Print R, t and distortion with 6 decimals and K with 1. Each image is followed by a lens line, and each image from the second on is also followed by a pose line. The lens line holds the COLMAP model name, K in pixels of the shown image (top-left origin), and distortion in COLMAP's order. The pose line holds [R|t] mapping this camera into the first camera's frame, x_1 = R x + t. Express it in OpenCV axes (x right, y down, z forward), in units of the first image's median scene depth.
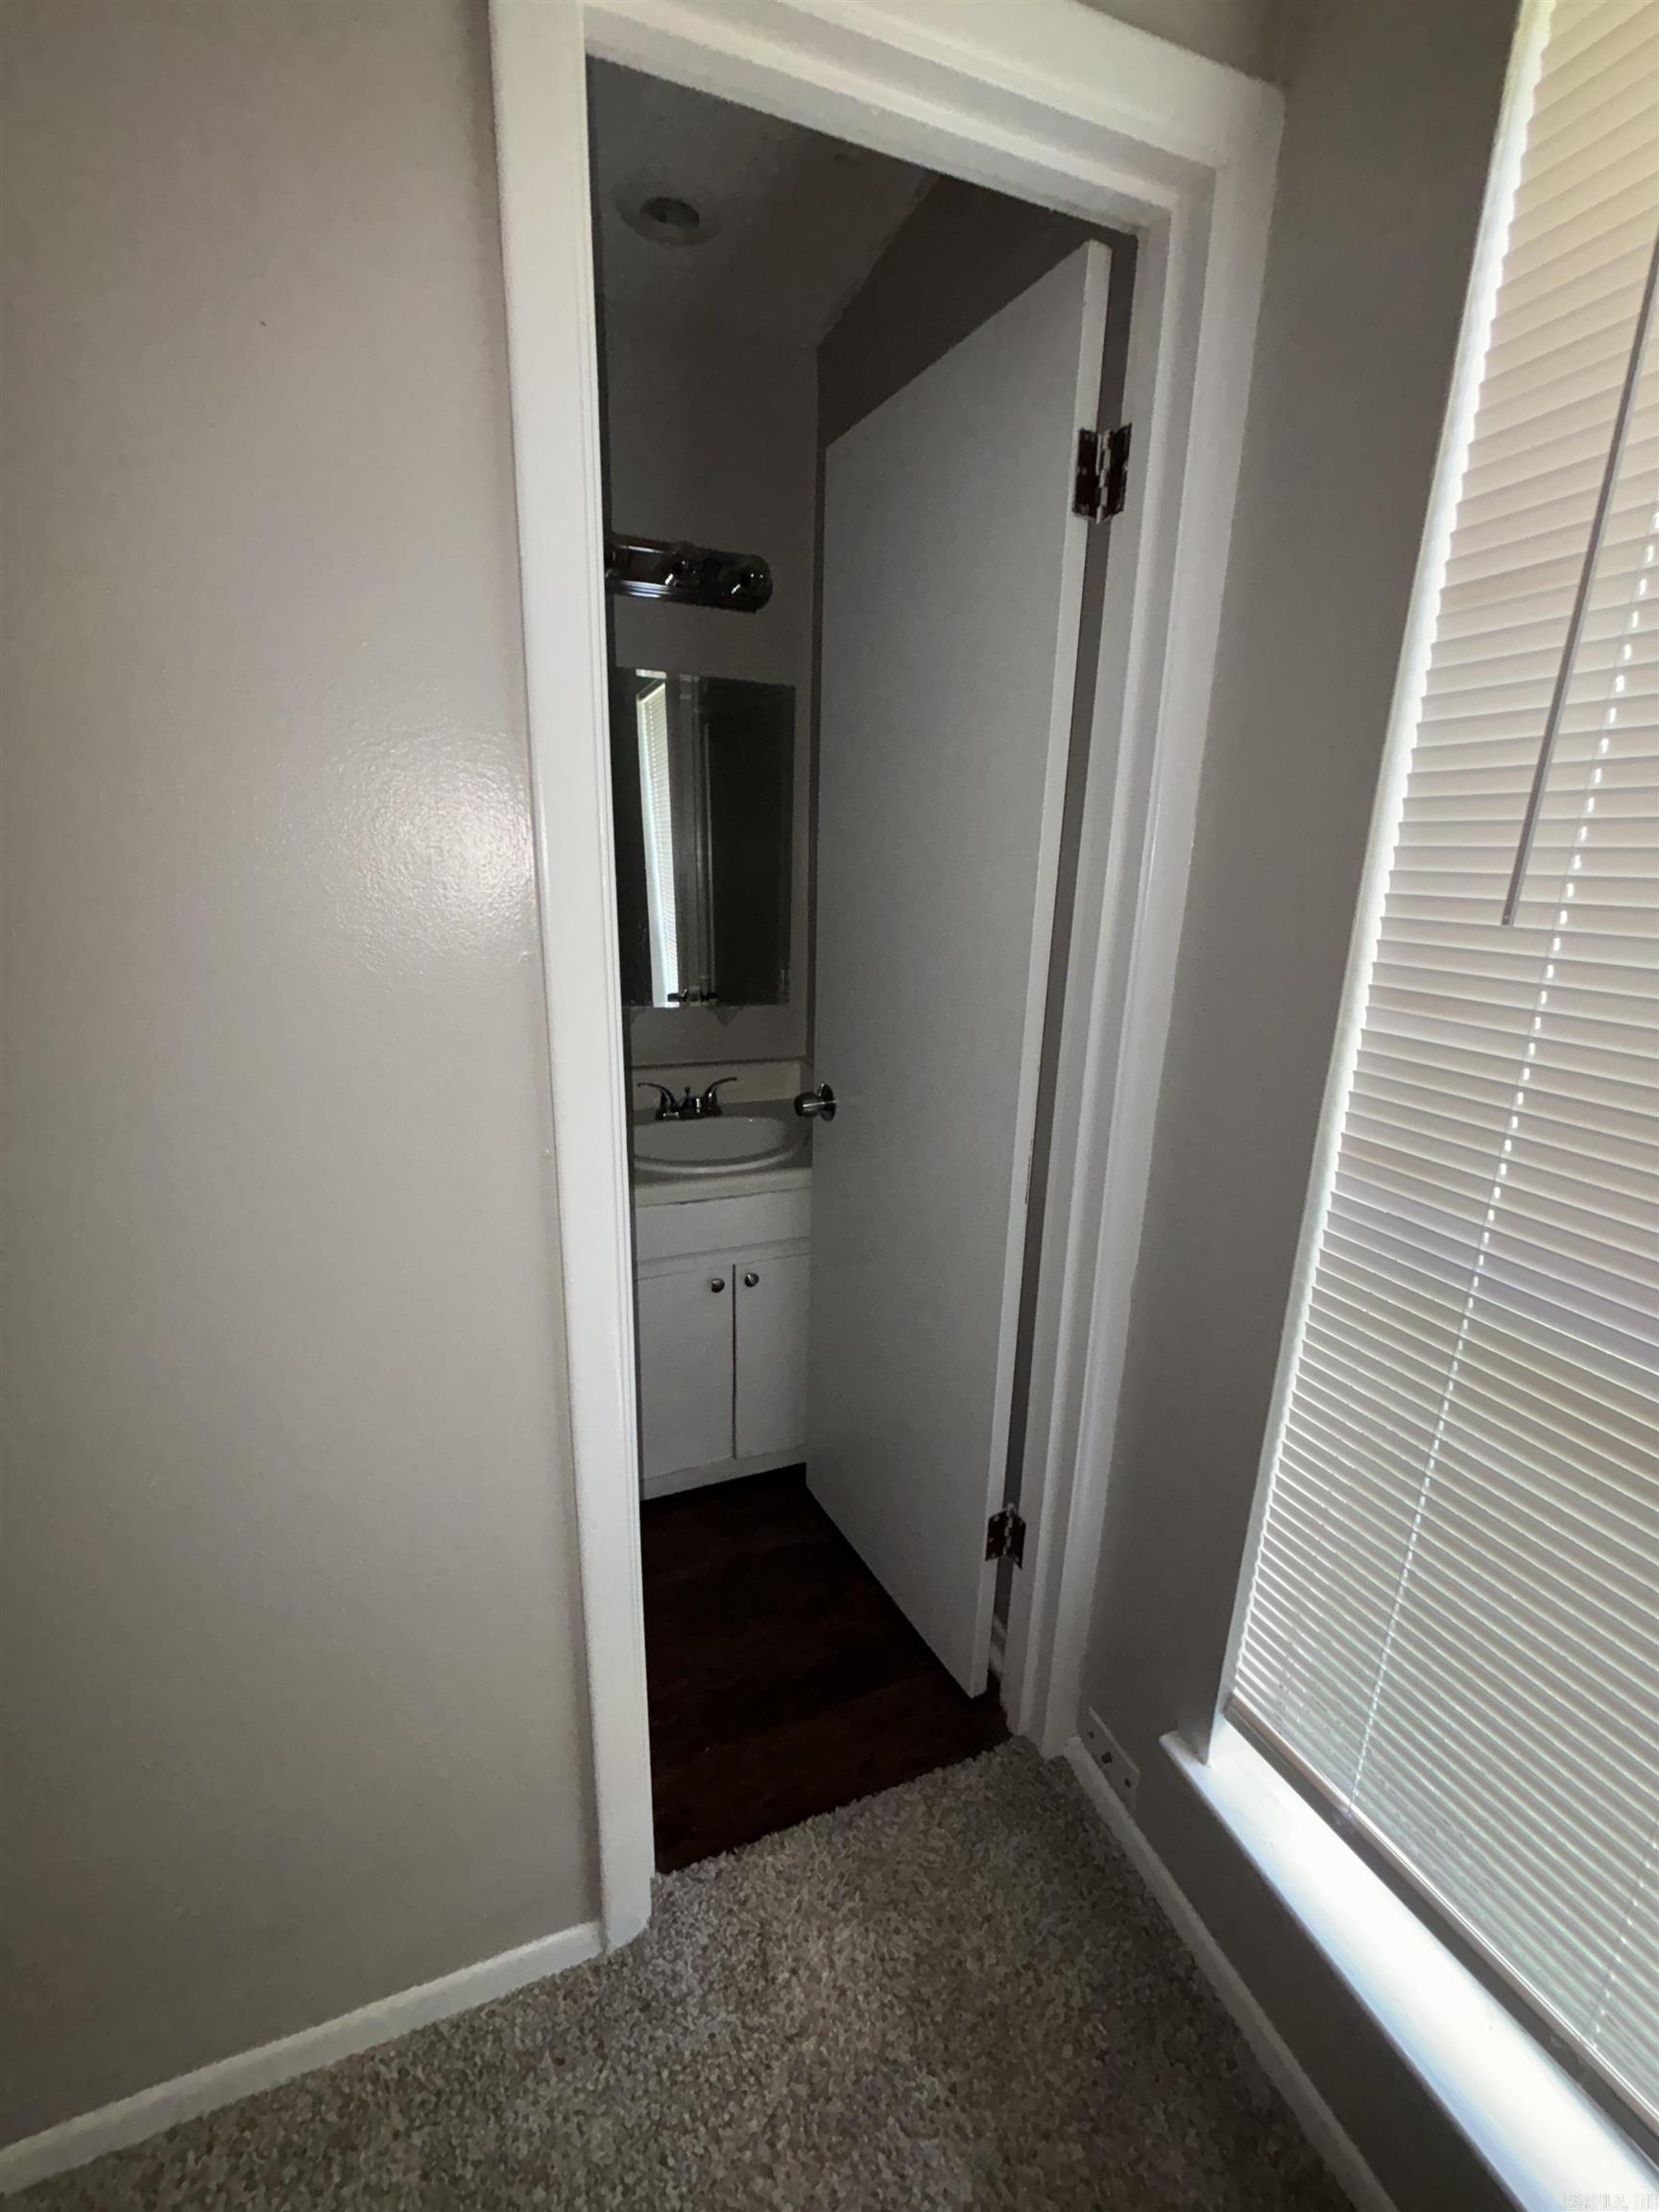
lens RADIAL K [[882.4, 0, 822.8], [0, 882.4, 1100.5], [0, 0, 1]] dist [0.014329, -0.007862]
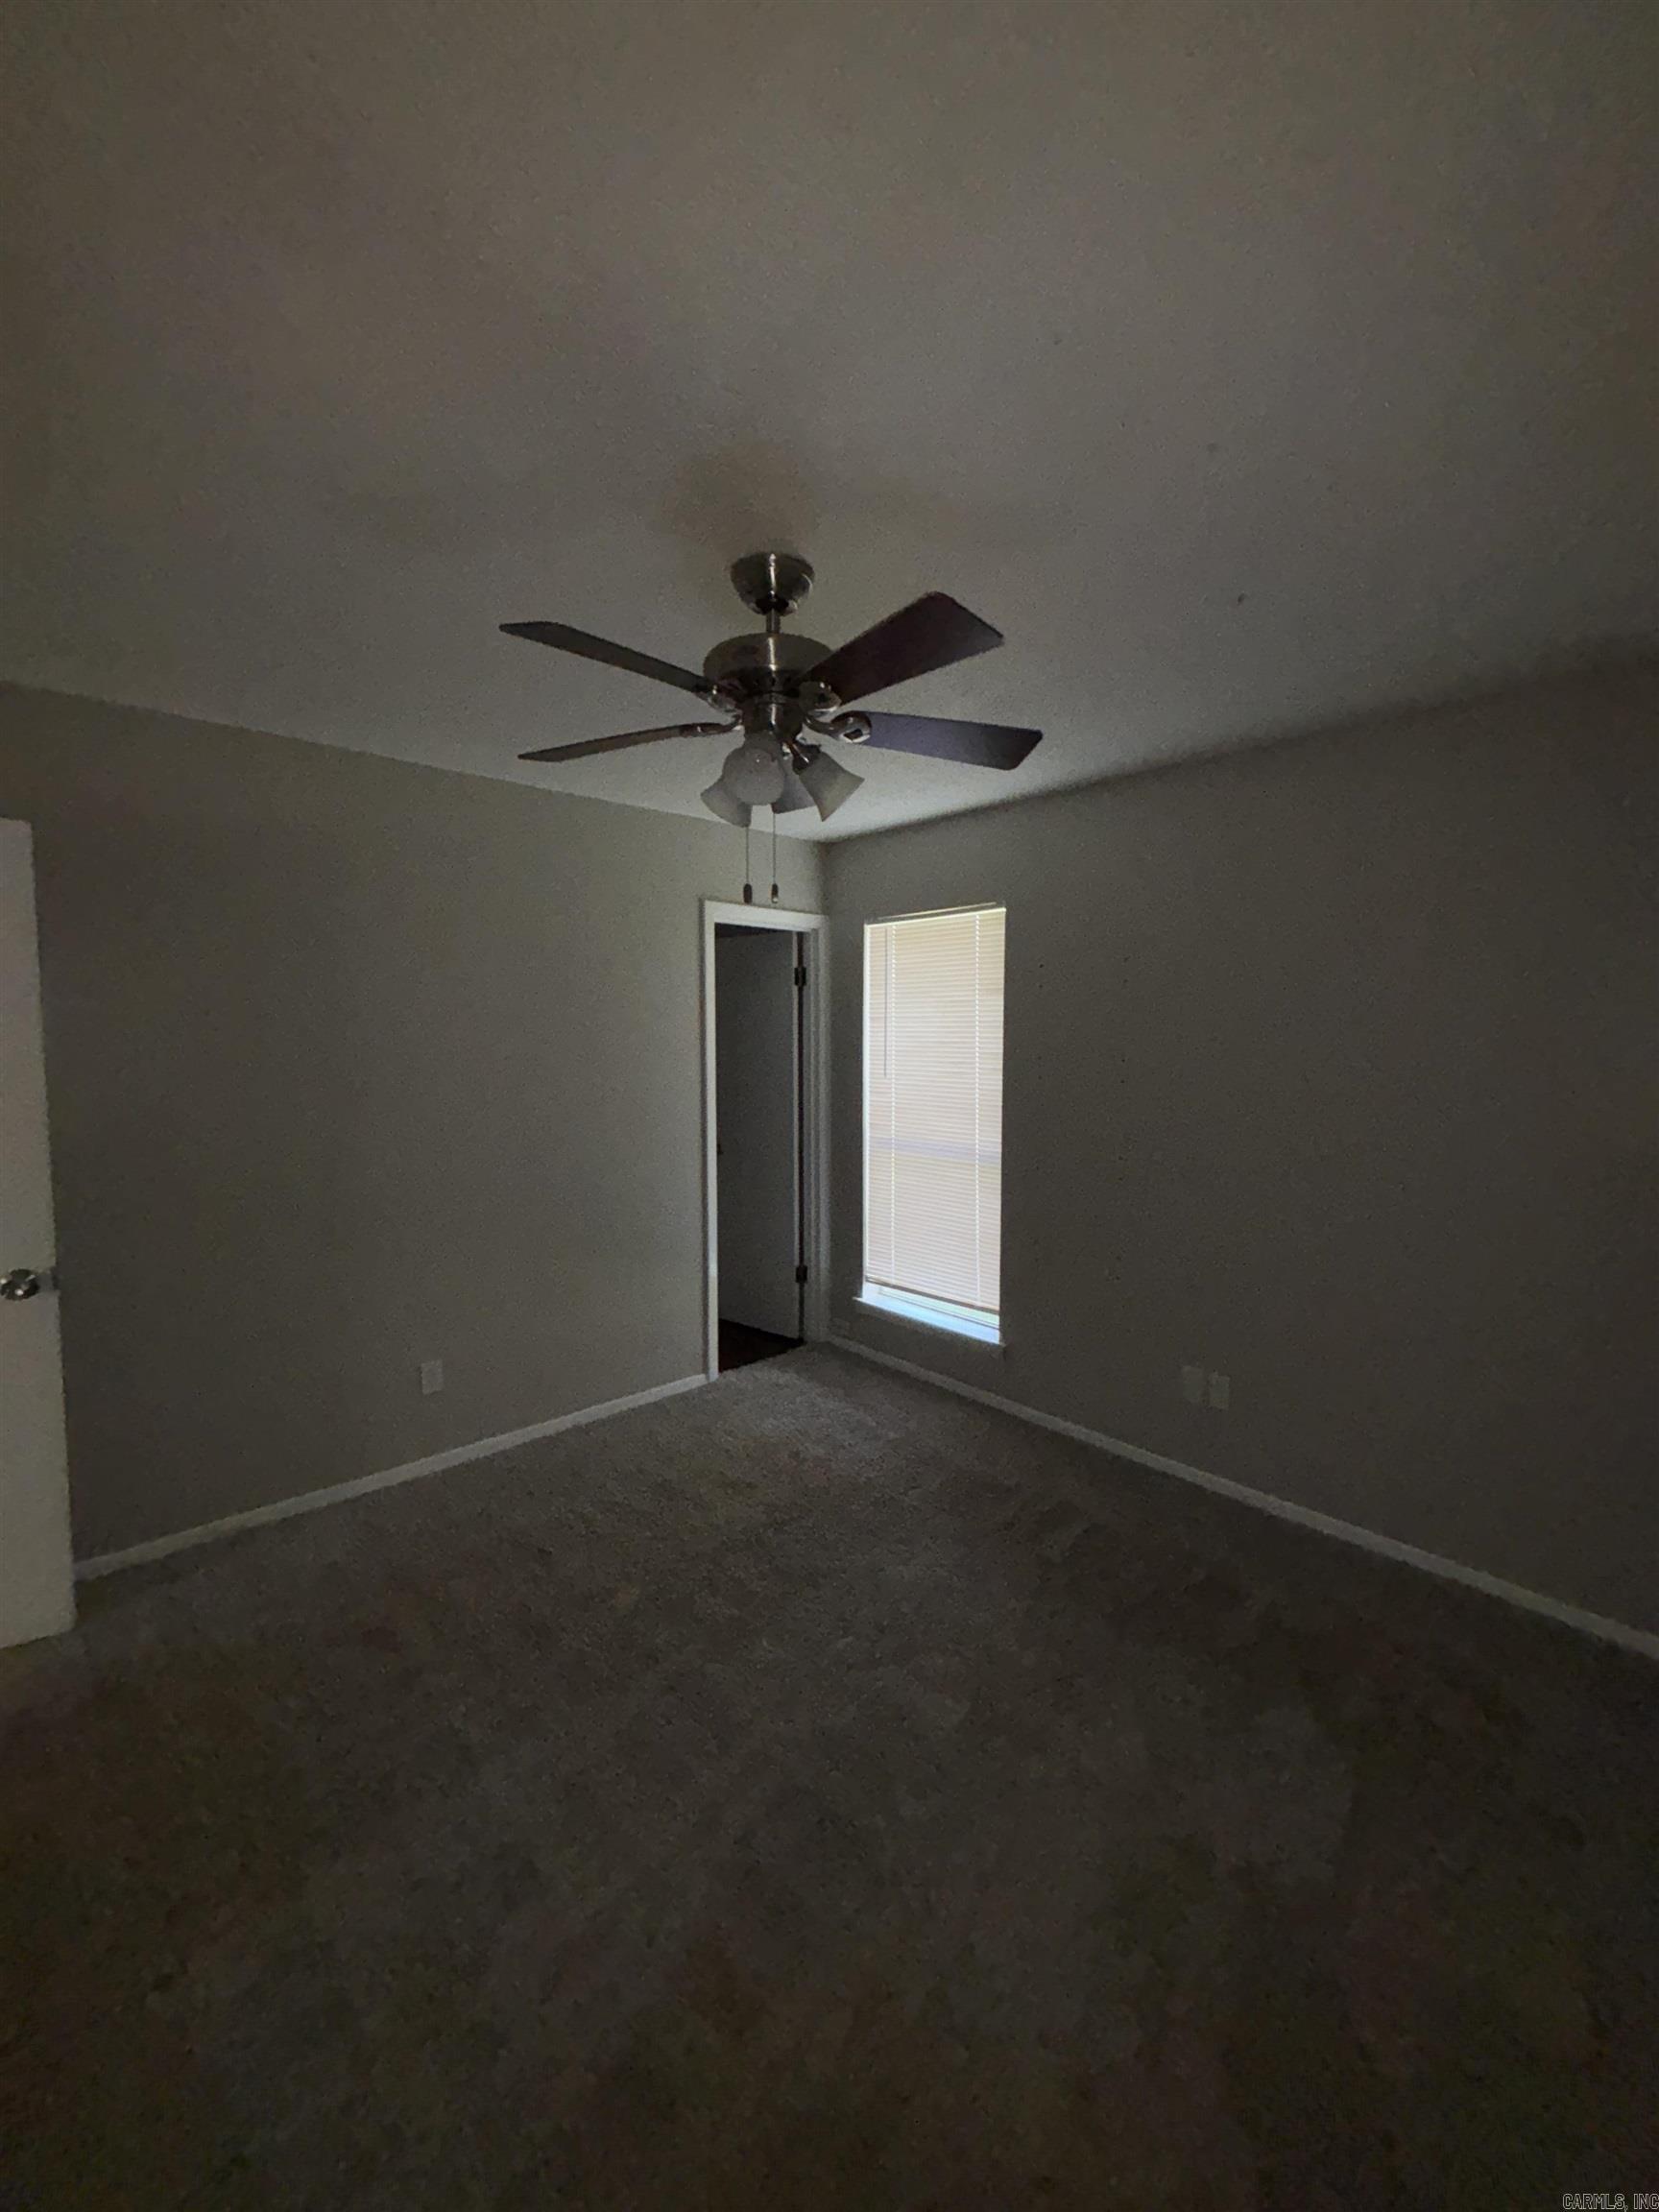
lens RADIAL K [[882.4, 0, 822.8], [0, 882.4, 1100.5], [0, 0, 1]] dist [0.014329, -0.007862]
pose [[0.923715, -0.046970, 0.380191, -1.069921], [0.119363, 0.978338, -0.169138, 0.523036], [-0.364011, 0.201616, 0.909311, -2.418778]]
